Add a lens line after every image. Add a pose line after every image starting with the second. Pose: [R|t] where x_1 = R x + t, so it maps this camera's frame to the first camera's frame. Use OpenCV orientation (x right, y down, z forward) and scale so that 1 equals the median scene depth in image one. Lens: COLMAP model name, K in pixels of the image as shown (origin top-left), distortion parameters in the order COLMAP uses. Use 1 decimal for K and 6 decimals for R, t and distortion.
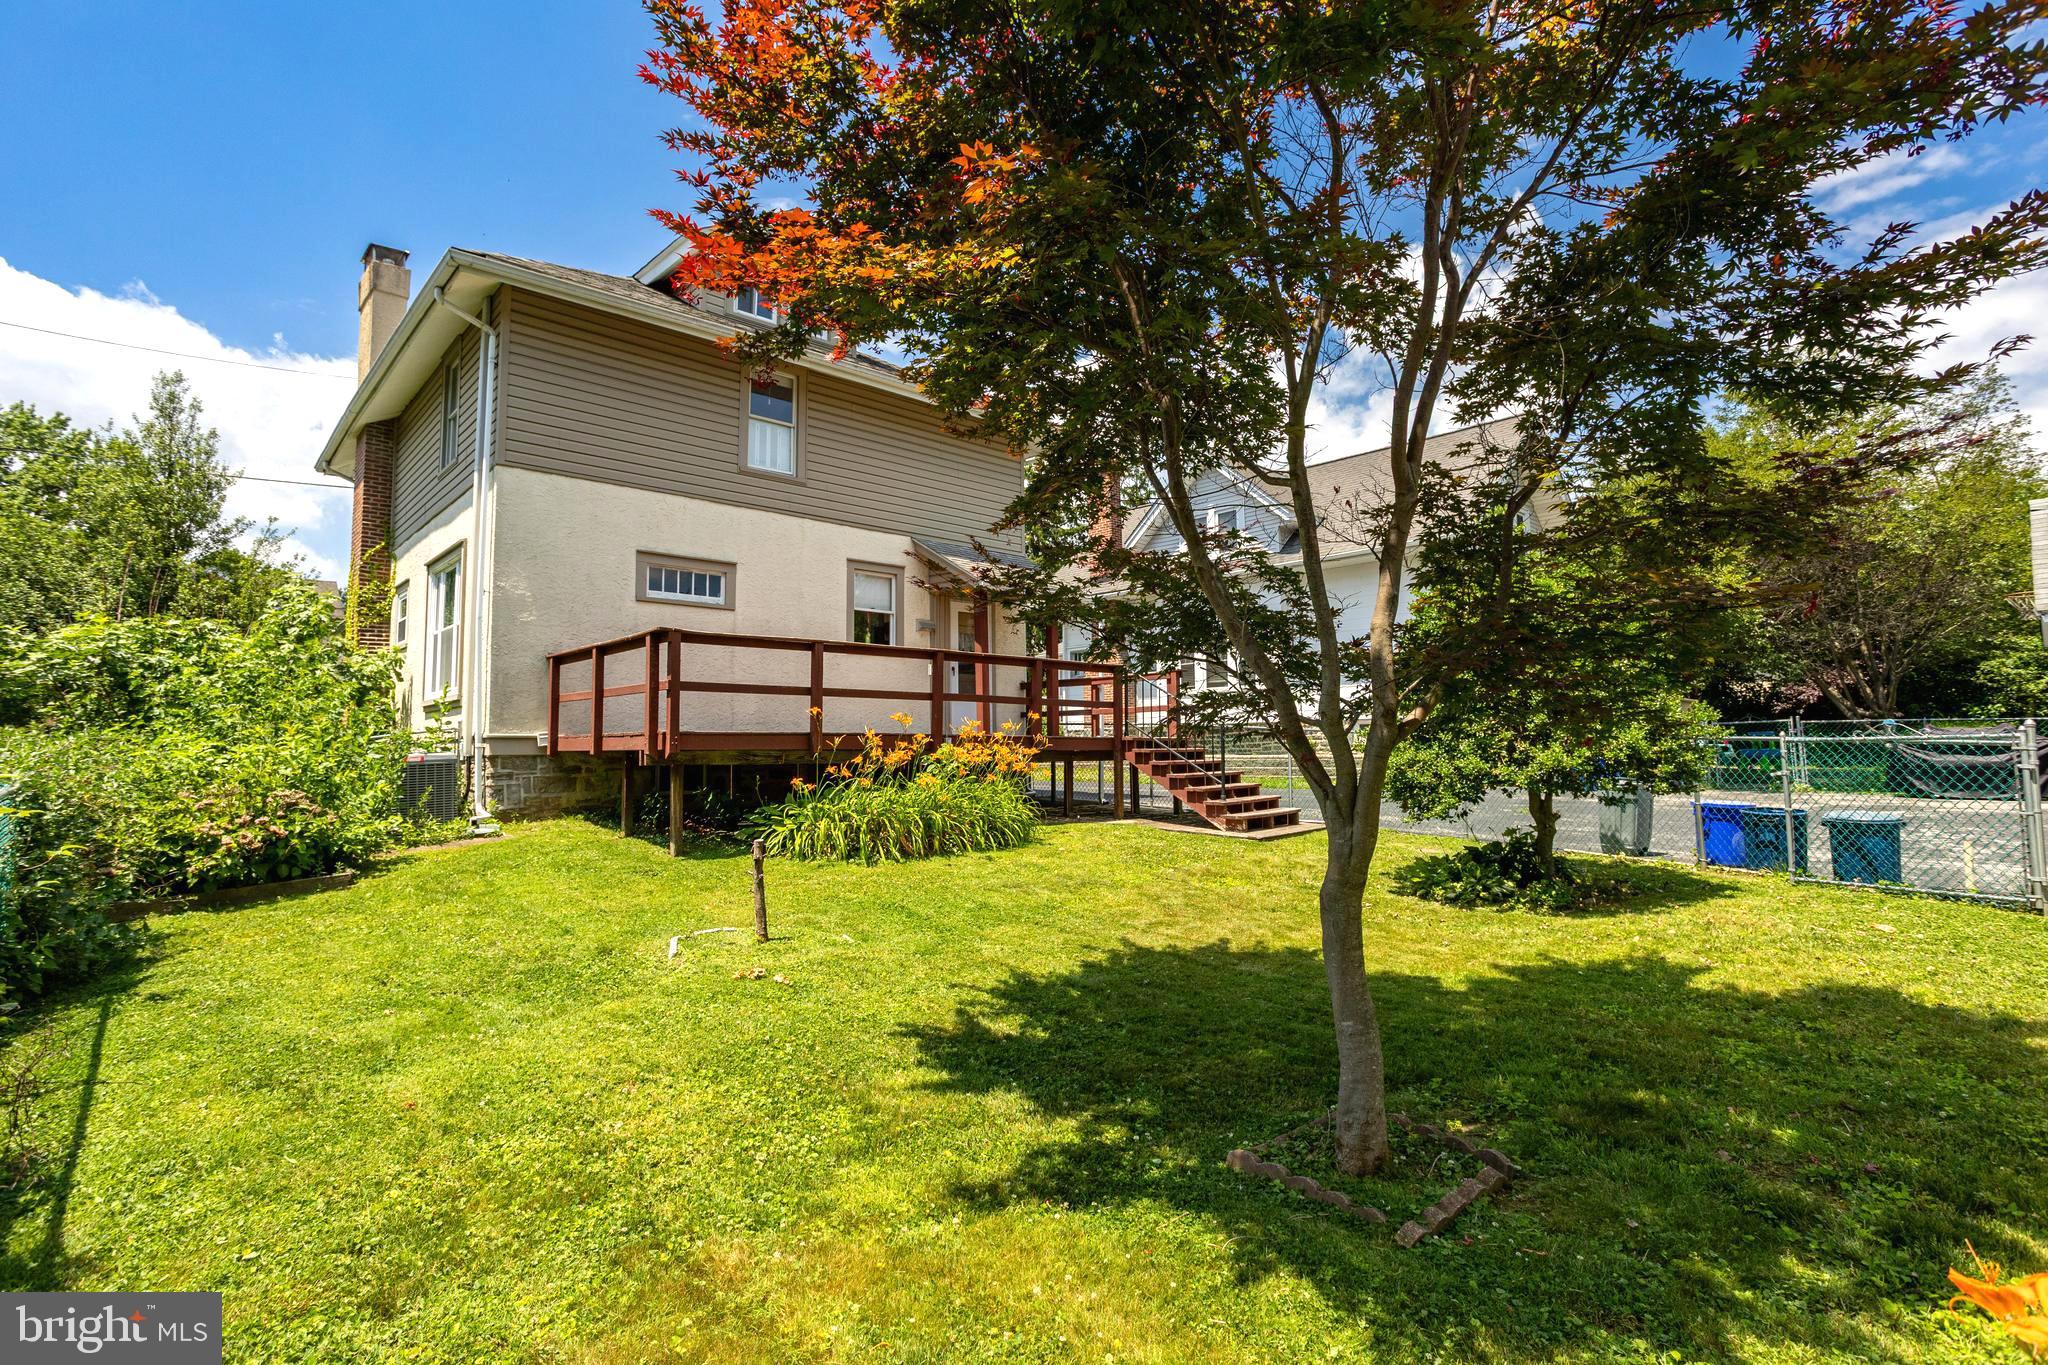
lens RADIAL K [[959.4, 0, 1020.3], [0, 959.4, 670.7], [0, 0, 1]] dist [0.000146, 0.000543]
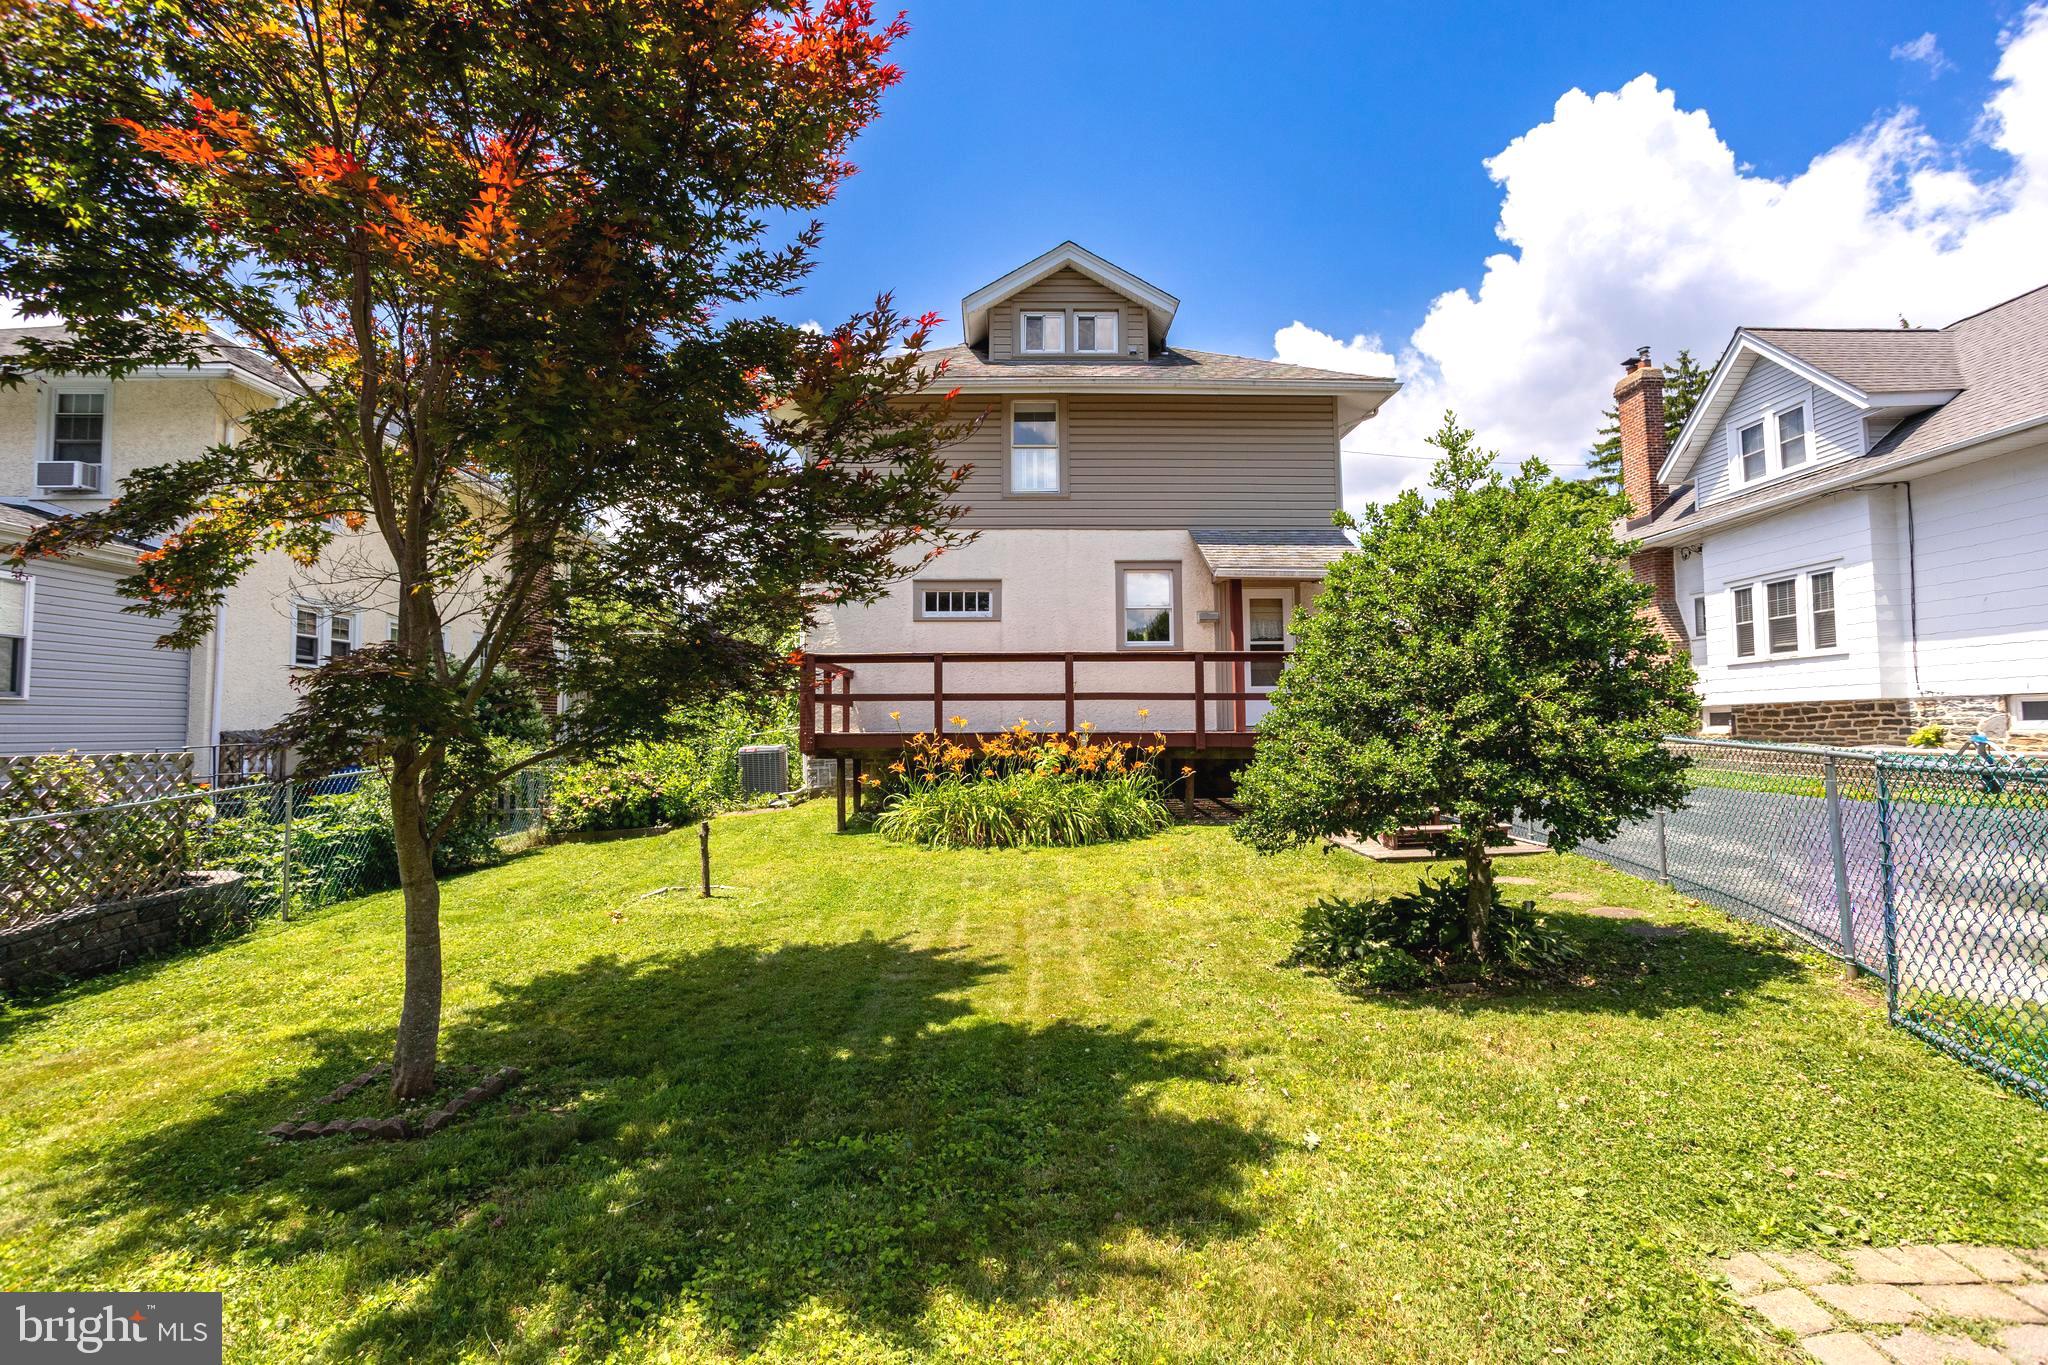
lens RADIAL K [[959.4, 0, 1024.0], [0, 959.4, 687.6], [0, 0, 1]] dist [0.000146, 0.000543]
pose [[0.753940, -0.024998, -0.656467, 0.485949], [0.051145, 0.998476, 0.020717, -0.006382], [0.654949, -0.049194, 0.754070, 0.156620]]
